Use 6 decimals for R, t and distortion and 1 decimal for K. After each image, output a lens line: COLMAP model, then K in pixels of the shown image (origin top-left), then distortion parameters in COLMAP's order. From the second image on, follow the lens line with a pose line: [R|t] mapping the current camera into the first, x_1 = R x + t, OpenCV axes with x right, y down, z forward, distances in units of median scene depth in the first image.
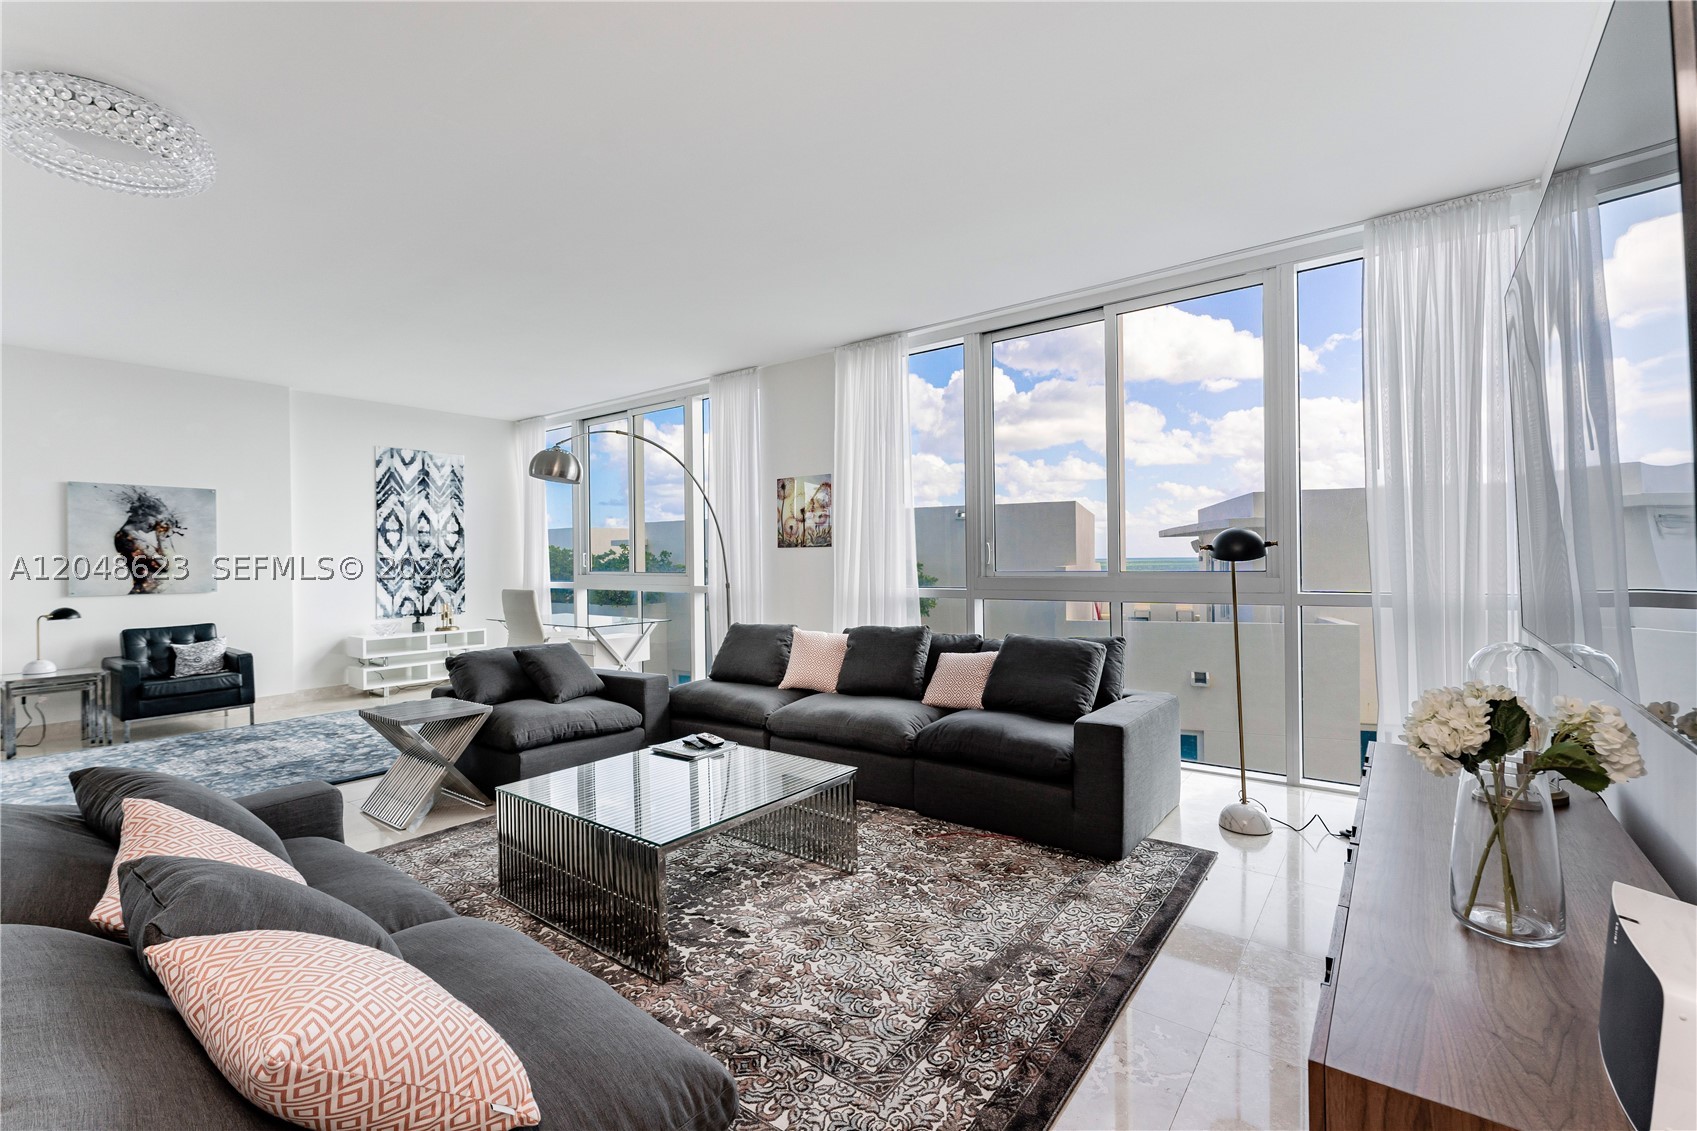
lens RADIAL K [[747.4, 0, 849.1], [0, 747.4, 554.3], [0, 0, 1]] dist [0.001296, 0.000098]
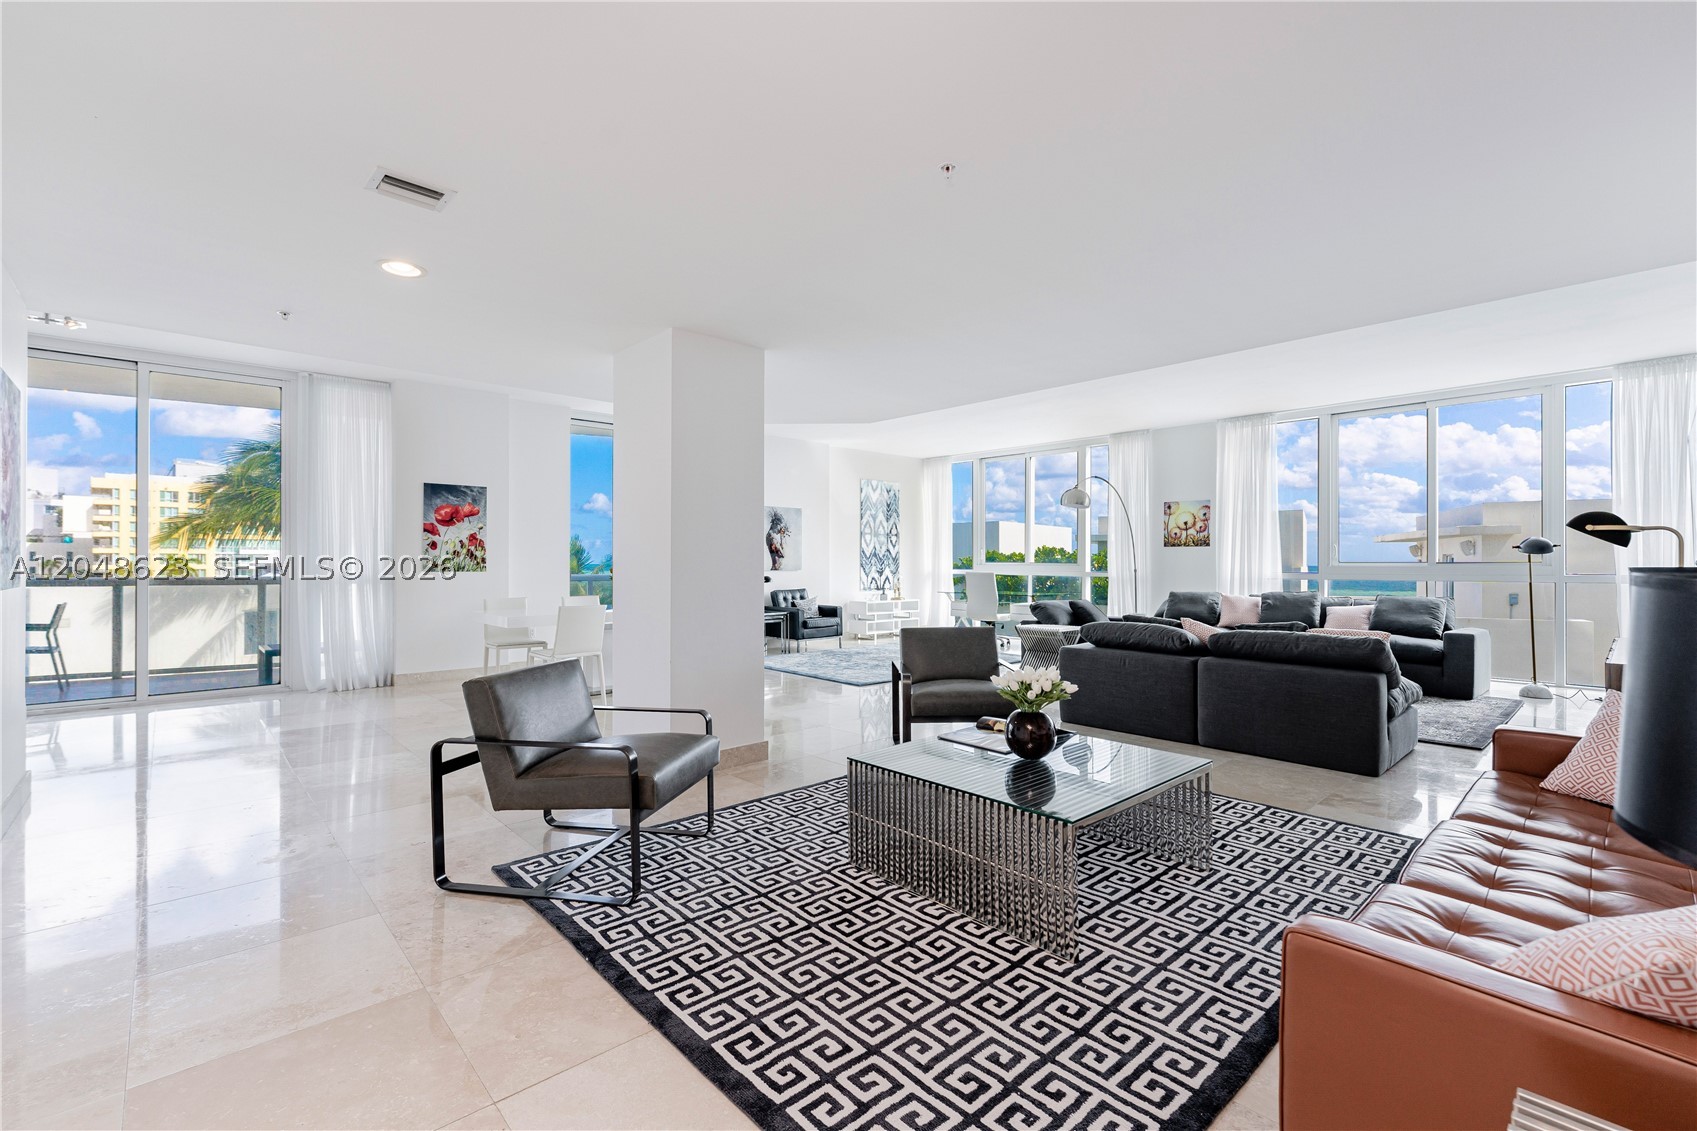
lens RADIAL K [[742.5, 0, 844.9], [0, 742.5, 559.9], [0, 0, 1]] dist [-0.000574, -0.000279]
pose [[0.986551, 0.011862, -0.163021, -0.509456], [-0.011269, 0.999926, 0.004557, 0.019568], [0.163063, -0.002659, 0.986612, -0.645433]]
